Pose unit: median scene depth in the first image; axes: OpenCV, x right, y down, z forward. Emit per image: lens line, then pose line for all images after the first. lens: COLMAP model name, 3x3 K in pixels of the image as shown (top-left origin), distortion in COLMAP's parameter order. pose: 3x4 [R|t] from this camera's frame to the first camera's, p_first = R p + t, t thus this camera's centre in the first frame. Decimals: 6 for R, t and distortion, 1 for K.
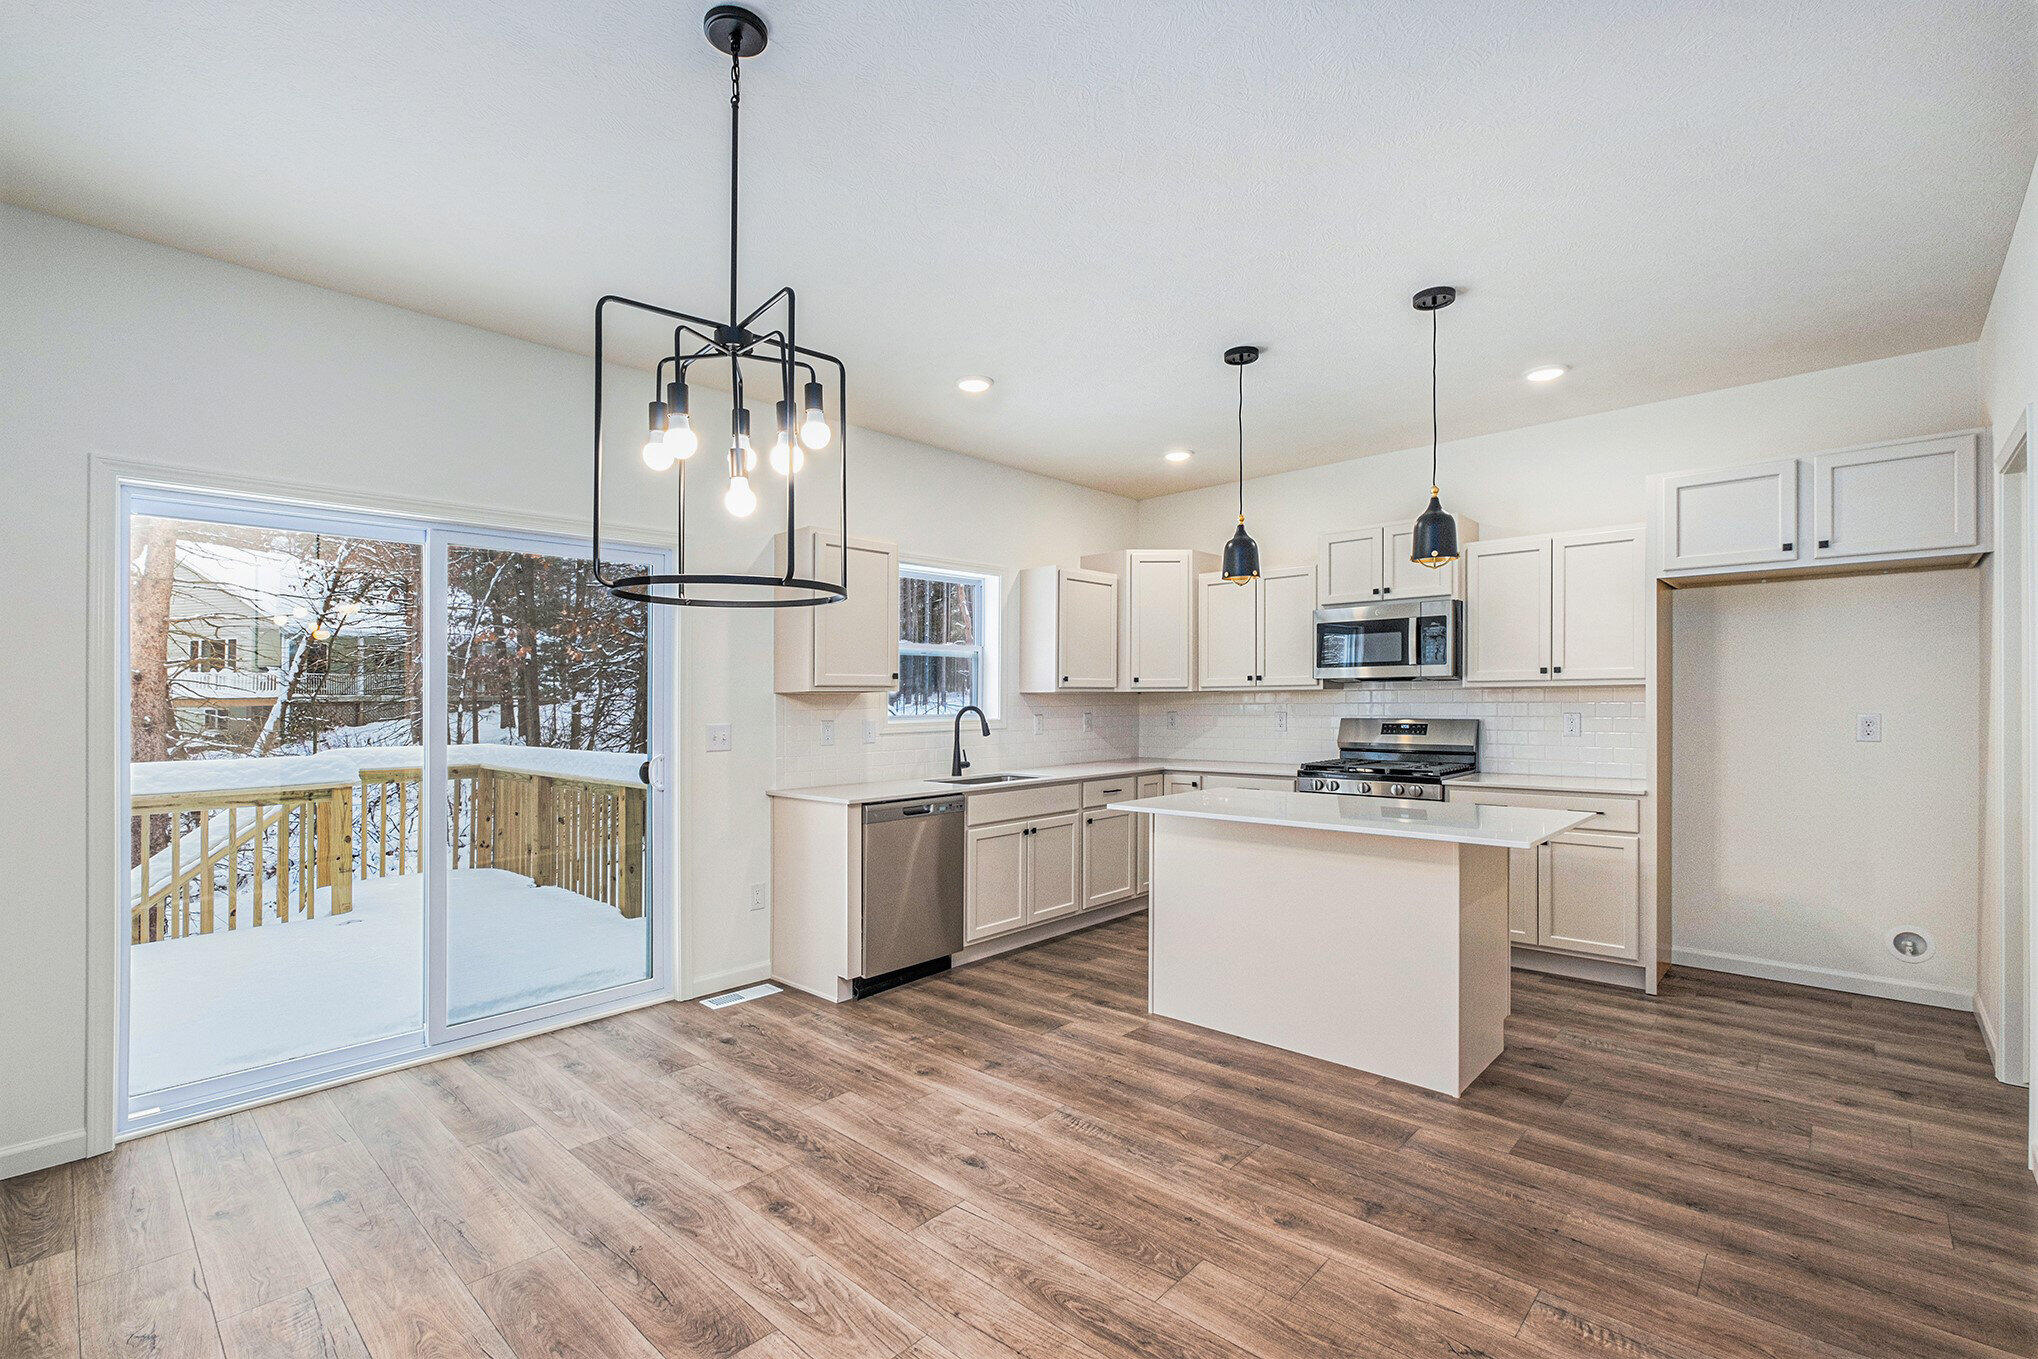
lens RADIAL K [[895.1, 0, 1014.0], [0, 895.1, 714.9], [0, 0, 1]] dist [-0.009662, 0.001912]
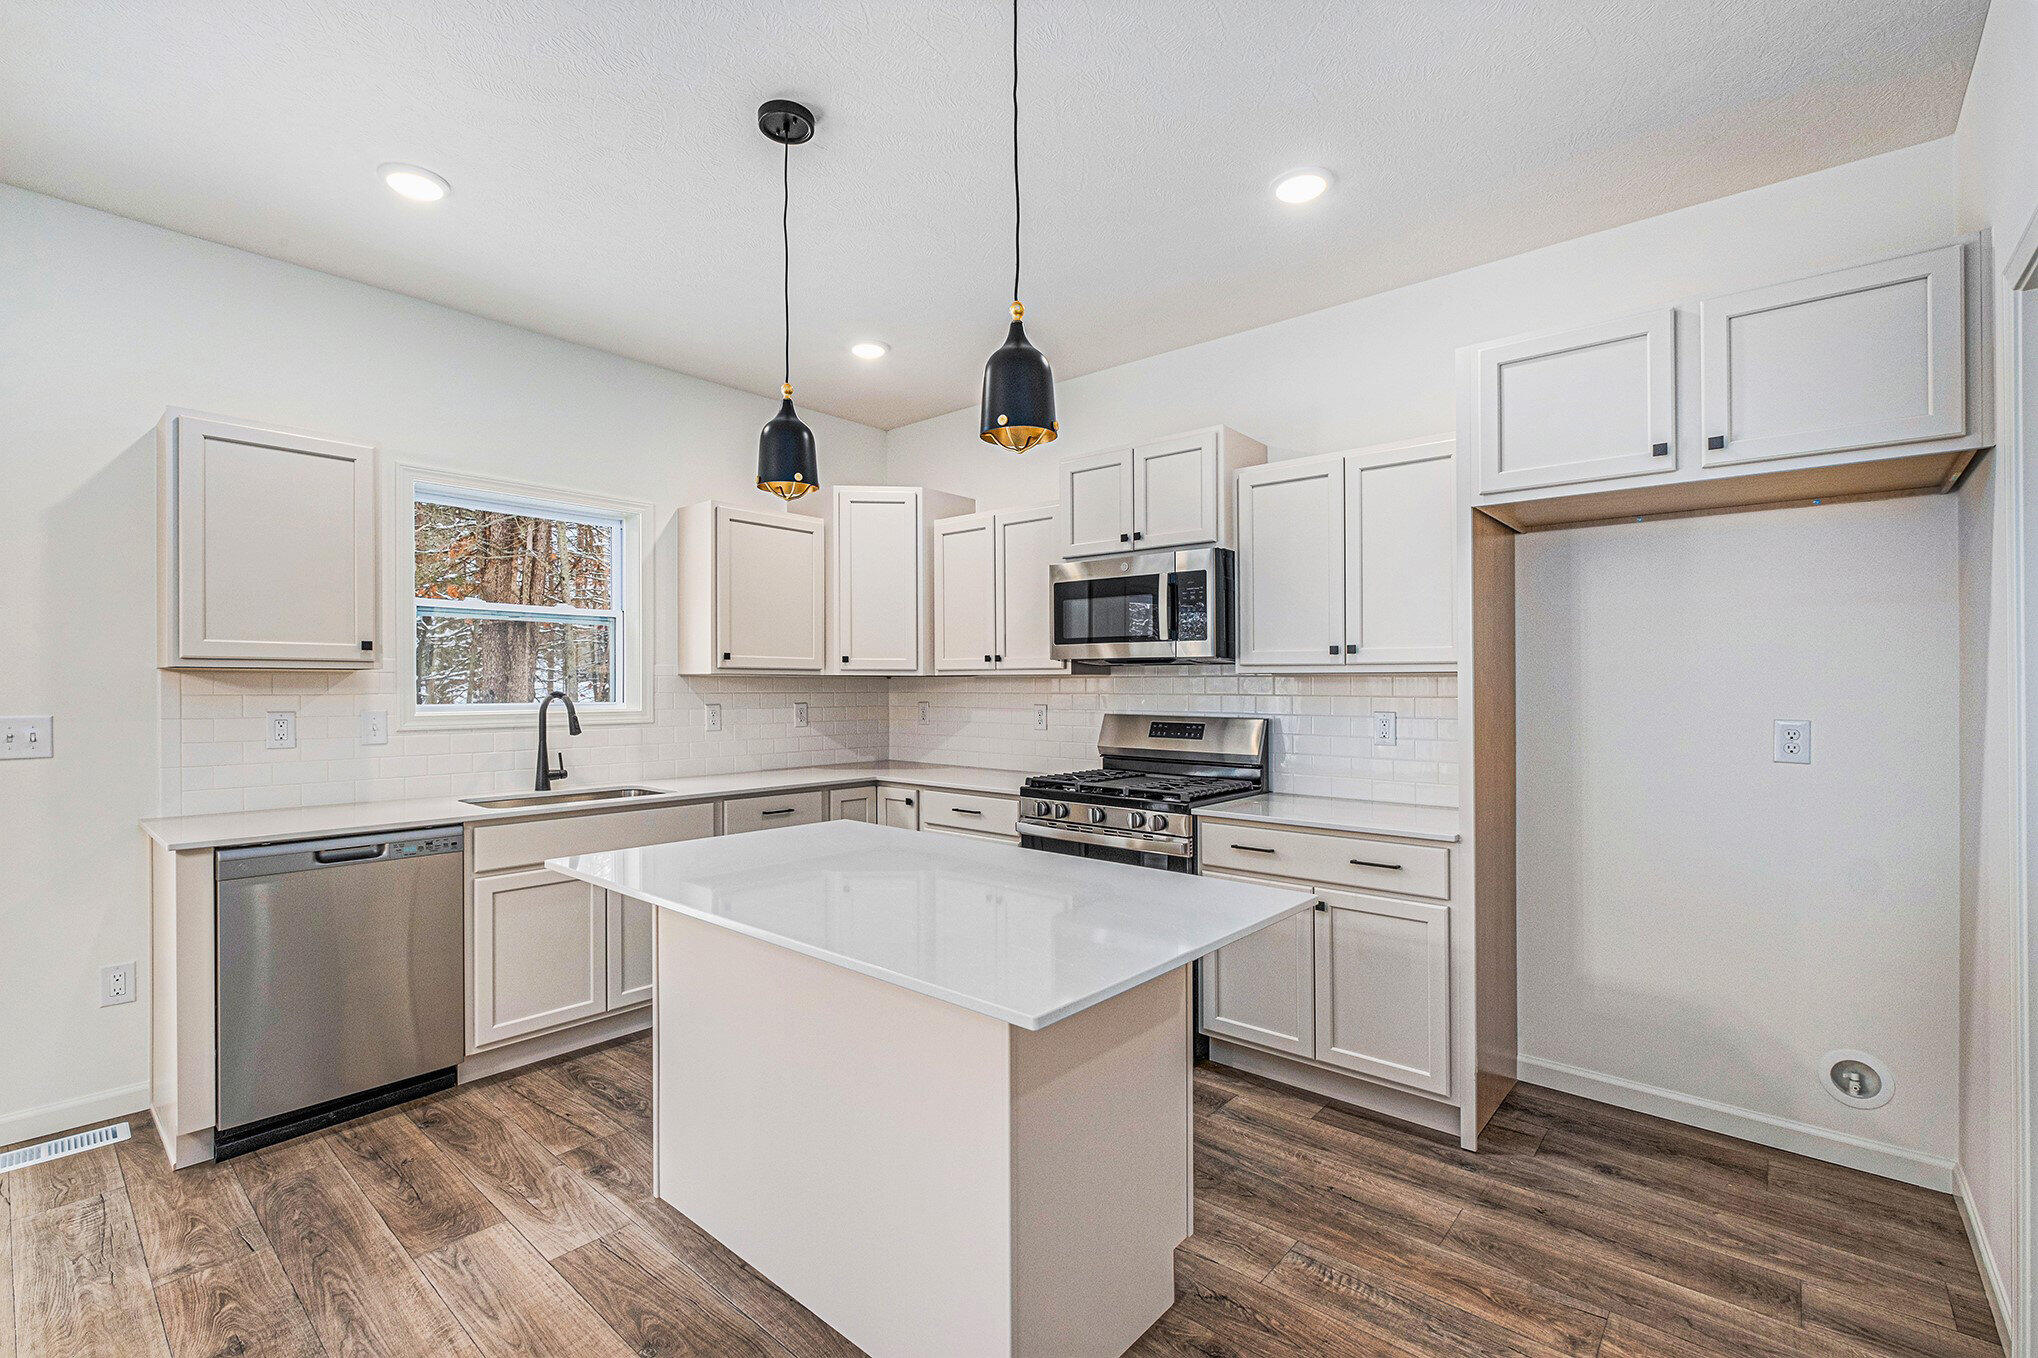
lens RADIAL K [[895.1, 0, 1008.3], [0, 895.1, 682.6], [0, 0, 1]] dist [-0.009662, 0.001912]
pose [[0.999240, 0.011476, 0.037255, 0.326006], [-0.010733, 0.999740, -0.020099, -0.008287], [-0.037476, 0.019684, 0.999104, 0.331508]]
